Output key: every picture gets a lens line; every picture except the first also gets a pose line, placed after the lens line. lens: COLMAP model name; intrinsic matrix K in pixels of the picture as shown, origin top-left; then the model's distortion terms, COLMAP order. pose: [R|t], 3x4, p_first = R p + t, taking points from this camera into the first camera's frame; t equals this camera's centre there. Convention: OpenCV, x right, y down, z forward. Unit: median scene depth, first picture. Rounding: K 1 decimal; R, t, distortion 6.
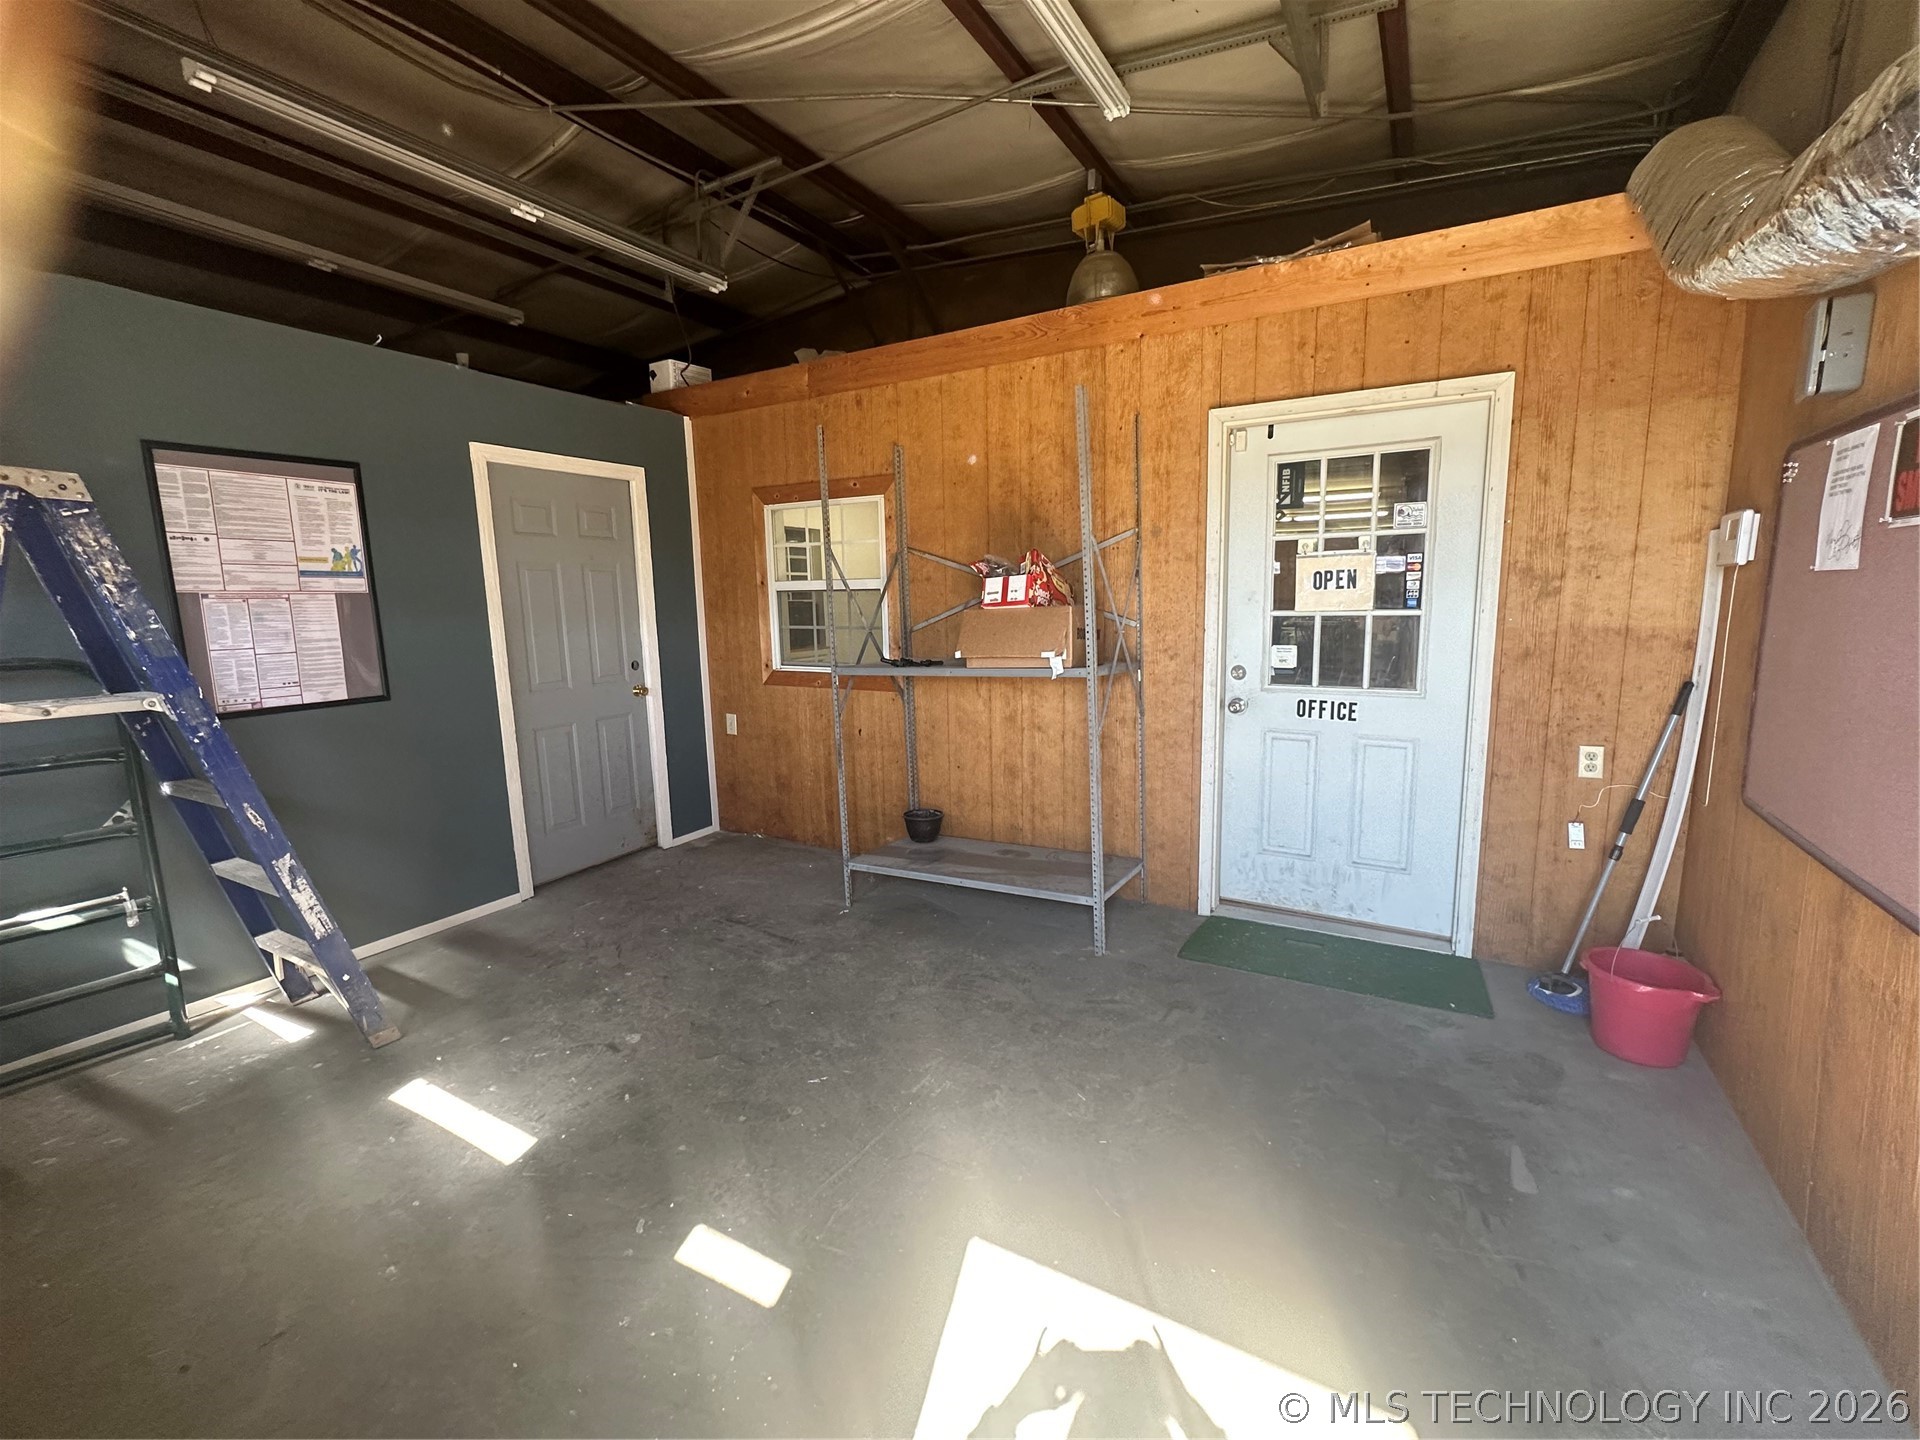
lens RADIAL K [[820.4, 0, 962.3], [0, 820.4, 717.2], [0, 0, 1]] dist [-0.002721, 0.000781]
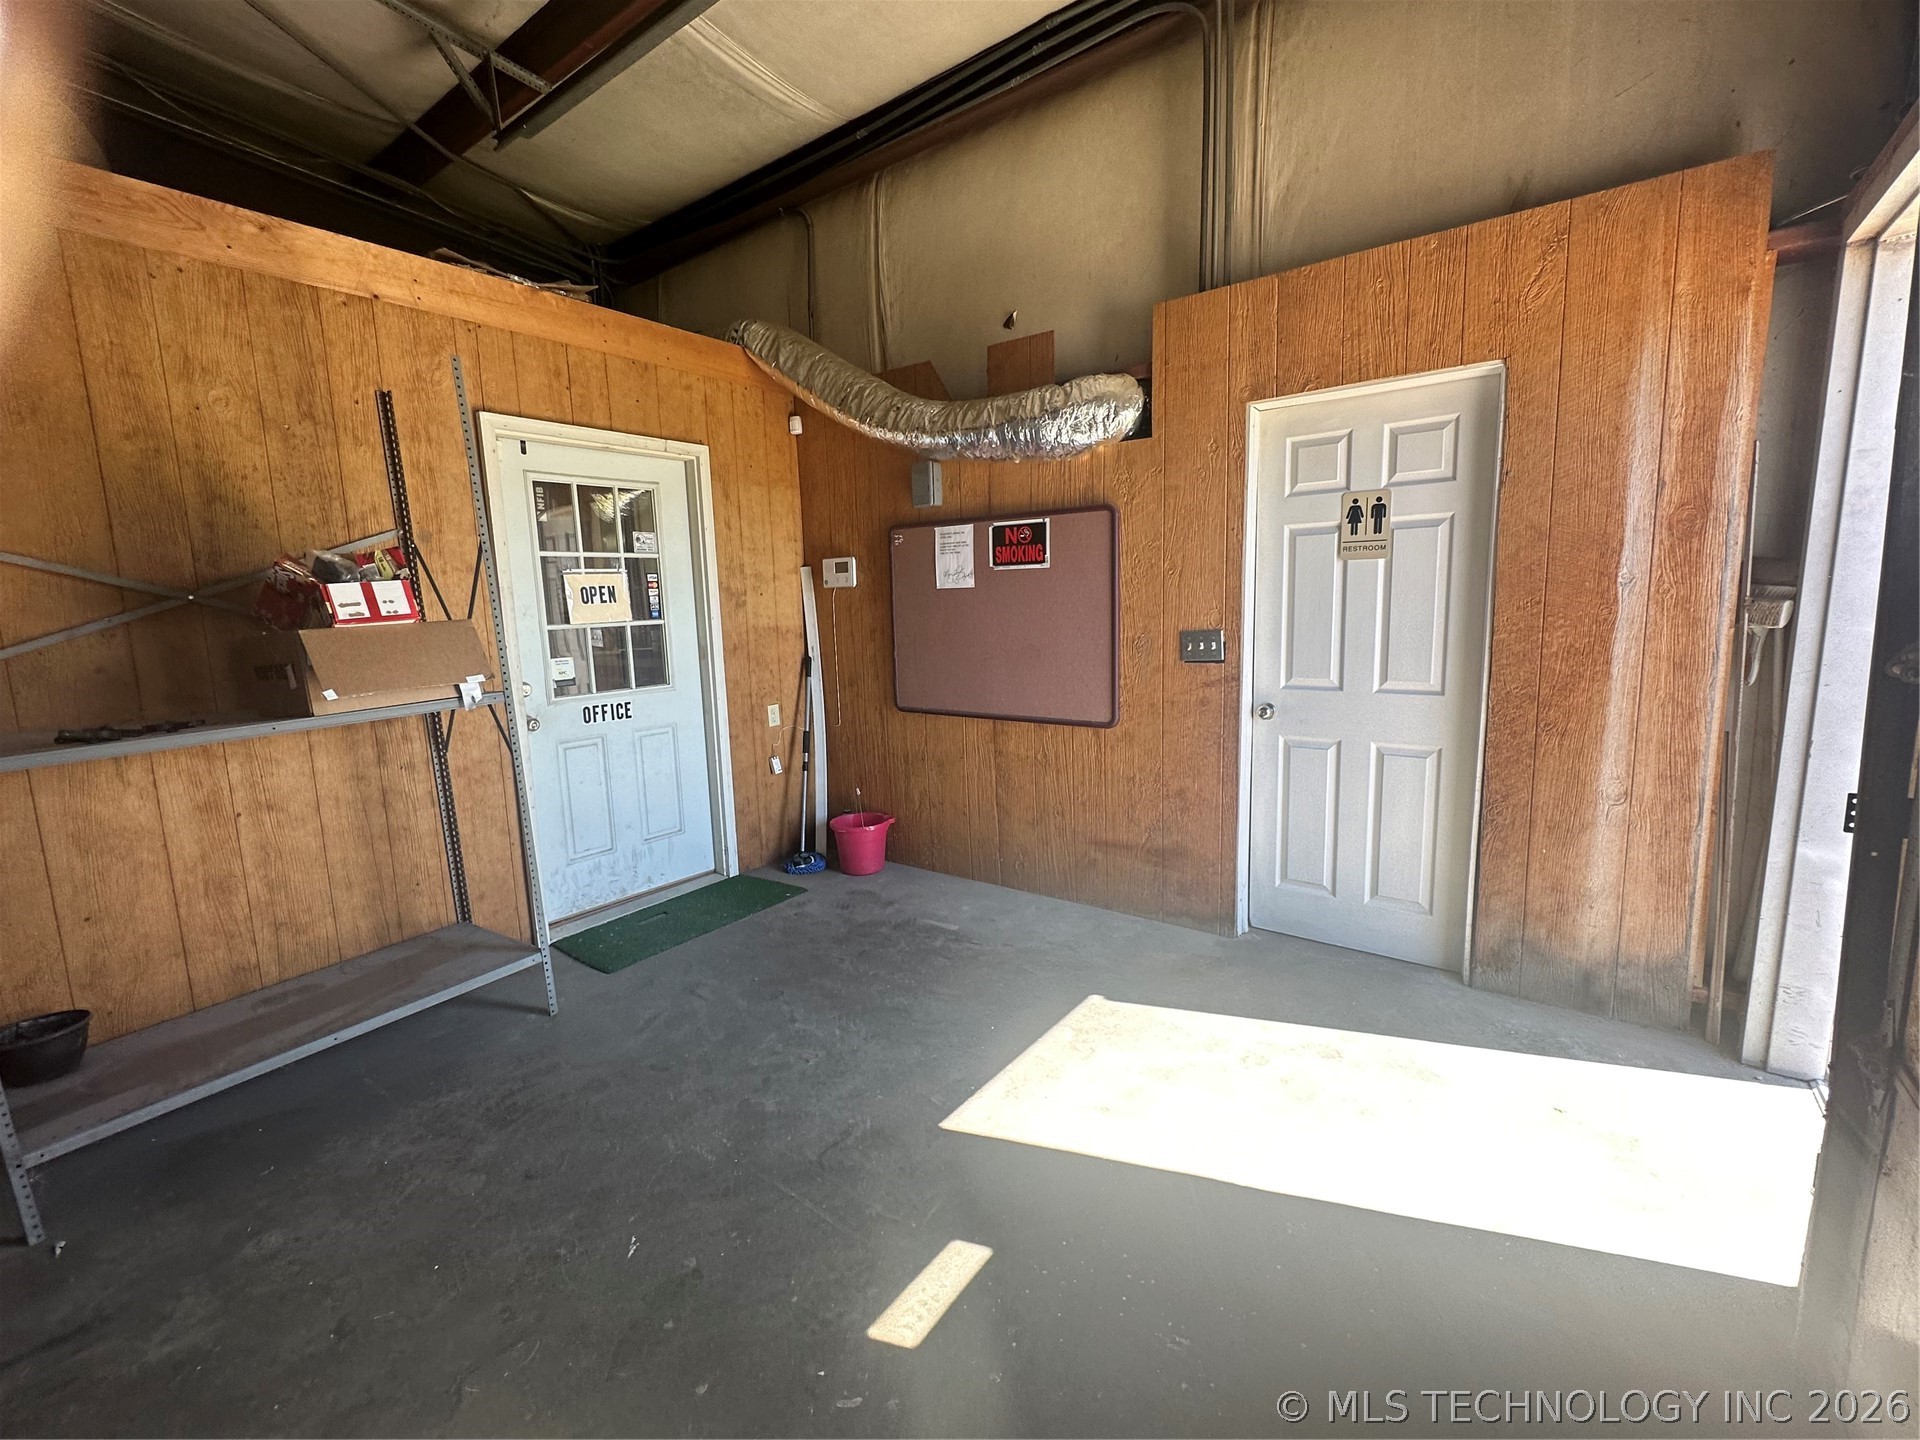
lens RADIAL K [[820.4, 0, 962.0], [0, 820.4, 716.7], [0, 0, 1]] dist [-0.002721, 0.000781]
pose [[0.110194, -0.128121, 0.985618, -0.599388], [0.173546, 0.978903, 0.107845, -0.040189], [-0.978641, 0.159167, 0.130104, 0.396250]]
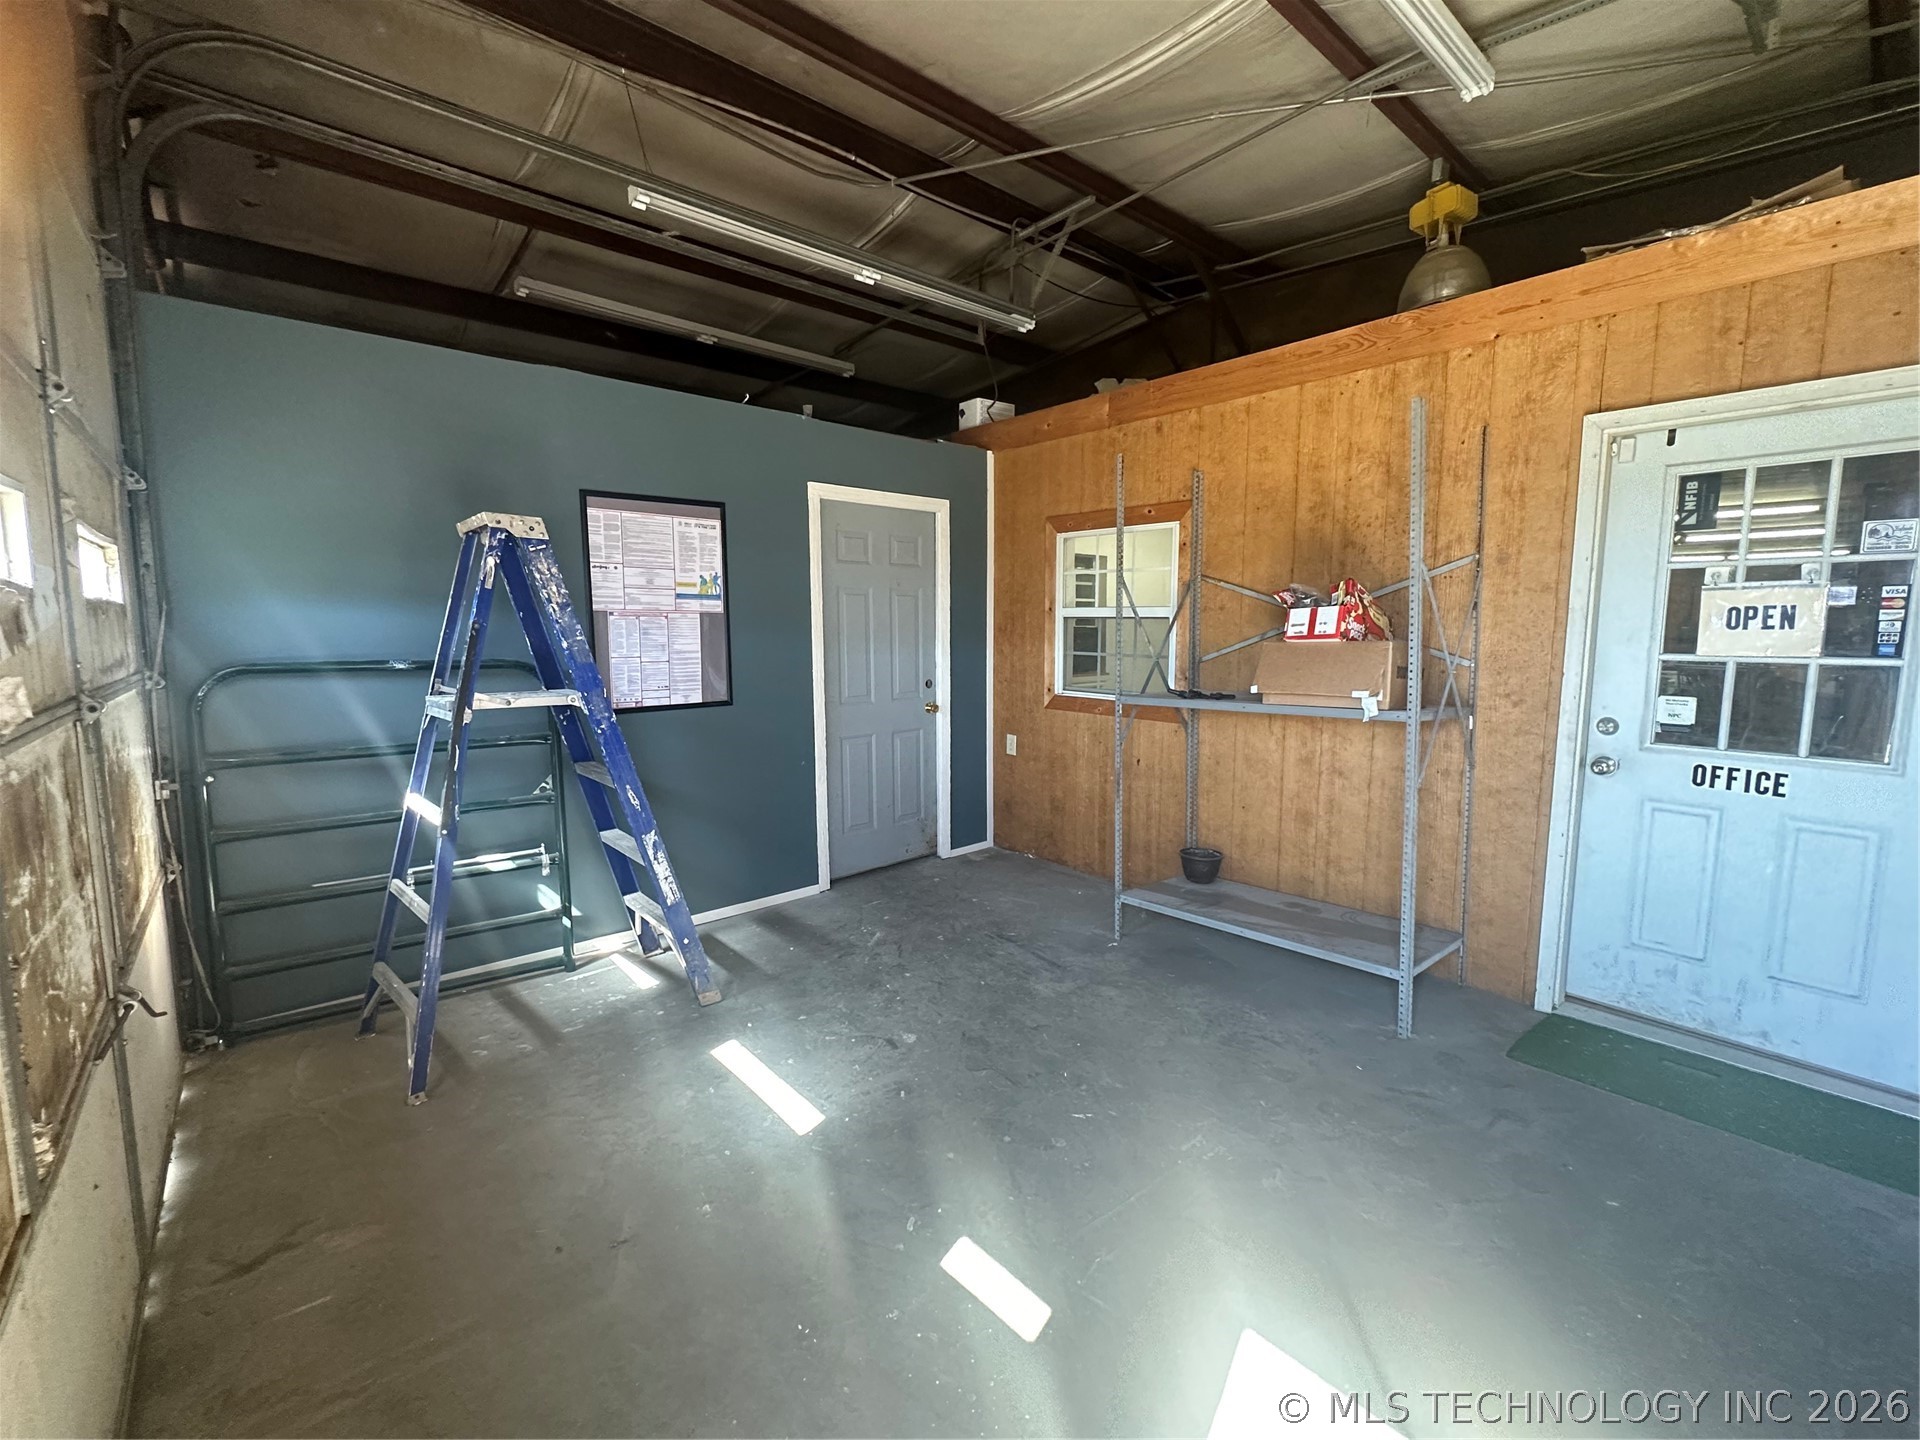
lens RADIAL K [[820.4, 0, 961.8], [0, 820.4, 717.5], [0, 0, 1]] dist [-0.002721, 0.000781]
pose [[0.945994, 0.057747, -0.318999, -0.020146], [-0.066976, 0.997592, -0.018026, -0.004517], [0.317190, 0.038418, 0.947583, 0.003400]]
